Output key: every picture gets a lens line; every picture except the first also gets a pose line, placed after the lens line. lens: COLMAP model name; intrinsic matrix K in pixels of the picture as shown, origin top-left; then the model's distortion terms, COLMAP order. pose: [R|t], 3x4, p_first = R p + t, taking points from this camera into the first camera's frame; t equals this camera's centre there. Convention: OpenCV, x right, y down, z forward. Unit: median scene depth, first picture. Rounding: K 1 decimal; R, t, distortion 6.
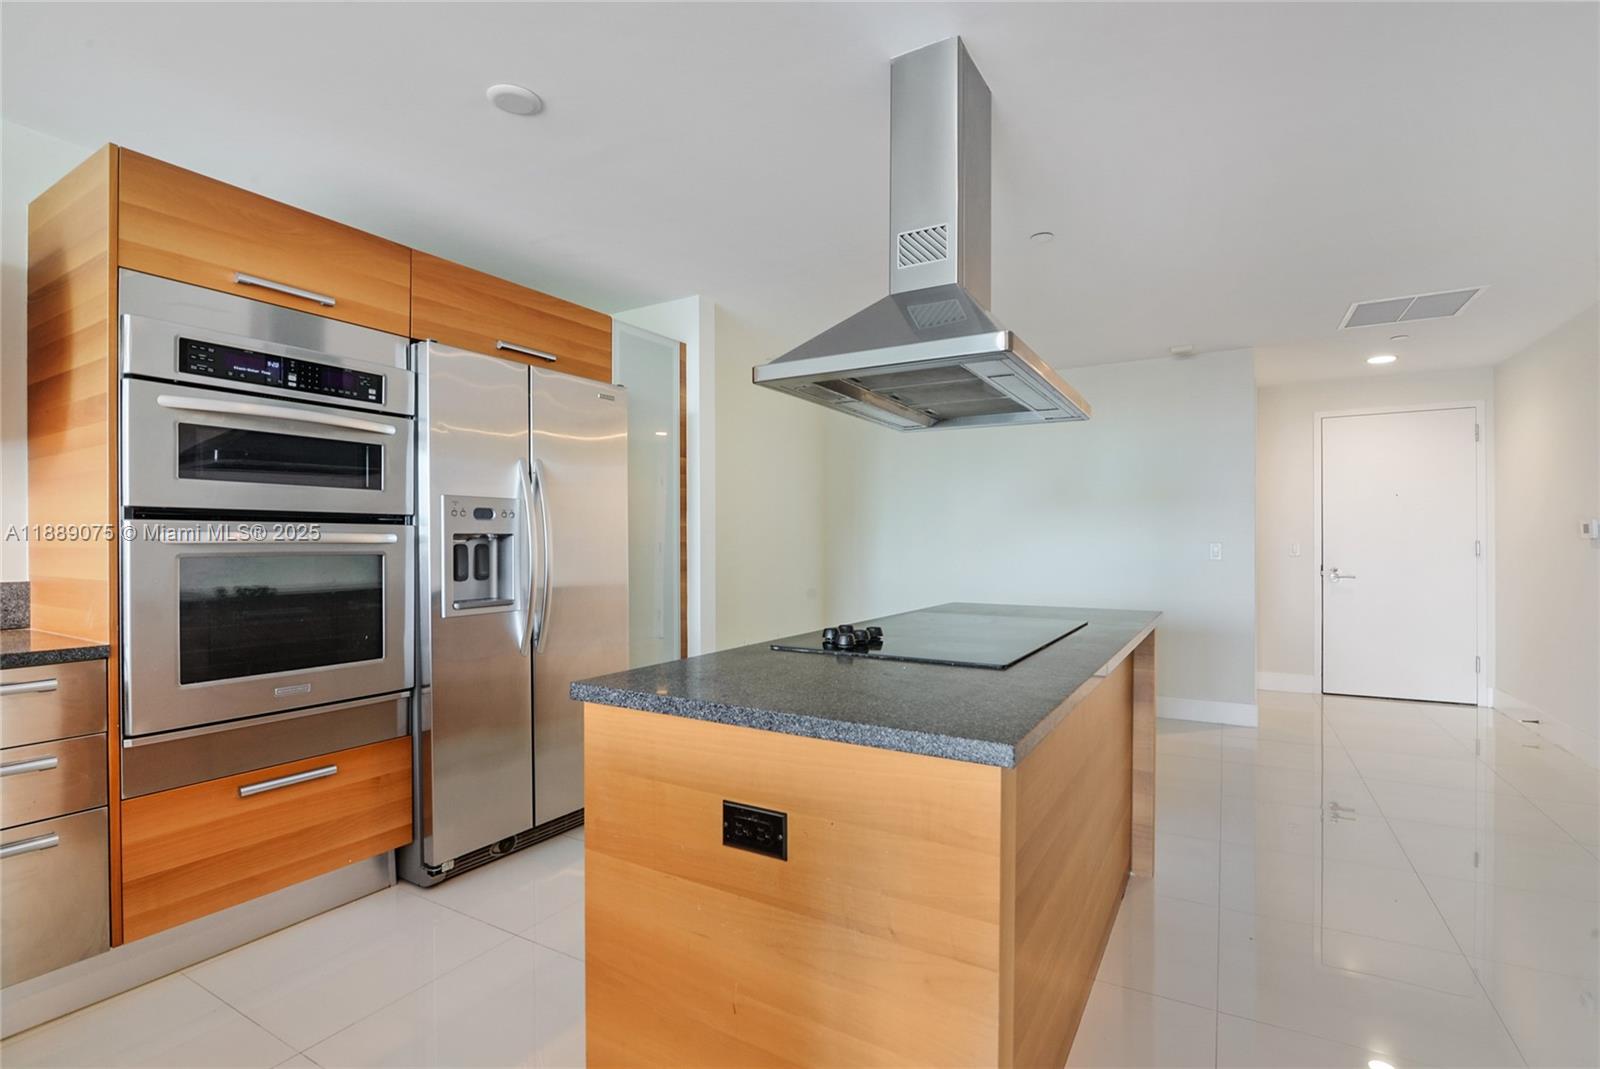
lens RADIAL K [[740.0, 0, 800.2], [0, 740.0, 545.8], [0, 0, 1]] dist [0.000408, 0.000021]
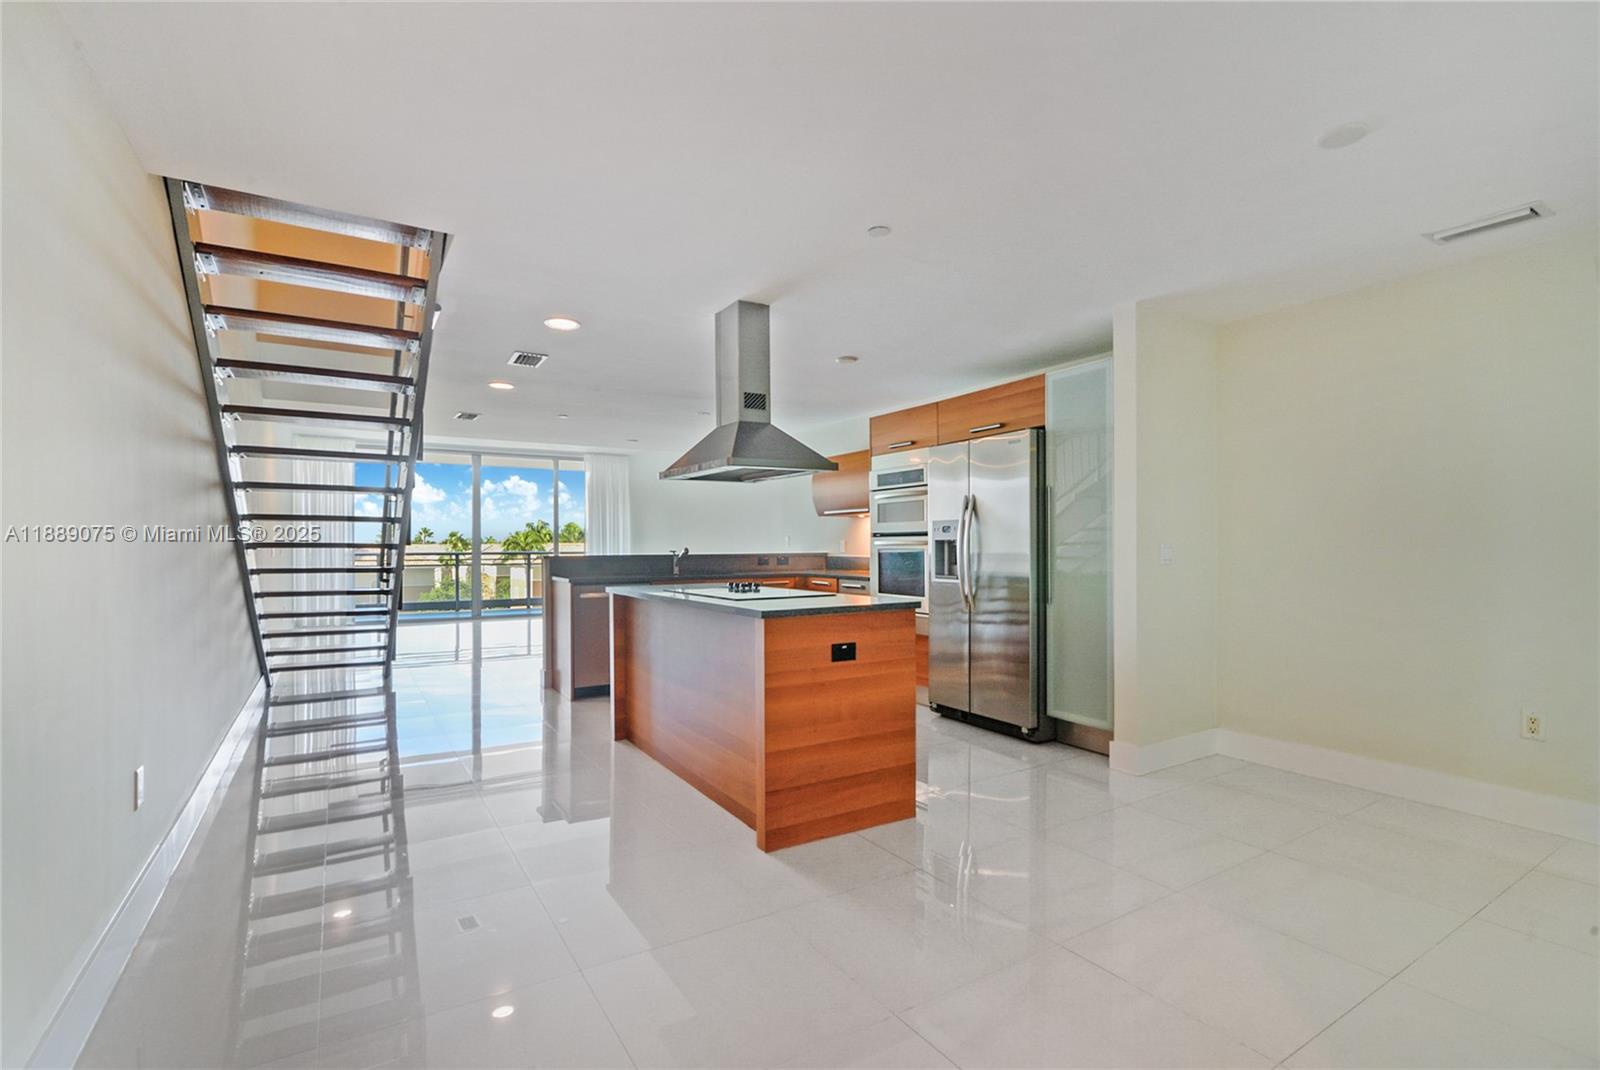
lens RADIAL K [[740.0, 0, 800.2], [0, 740.0, 546.3], [0, 0, 1]] dist [0.000408, 0.000021]
pose [[-0.460715, 0.002964, -0.887543, 1.549526], [-0.000230, 0.999994, 0.003459, -0.006896], [0.887548, 0.001798, -0.460712, 1.688206]]
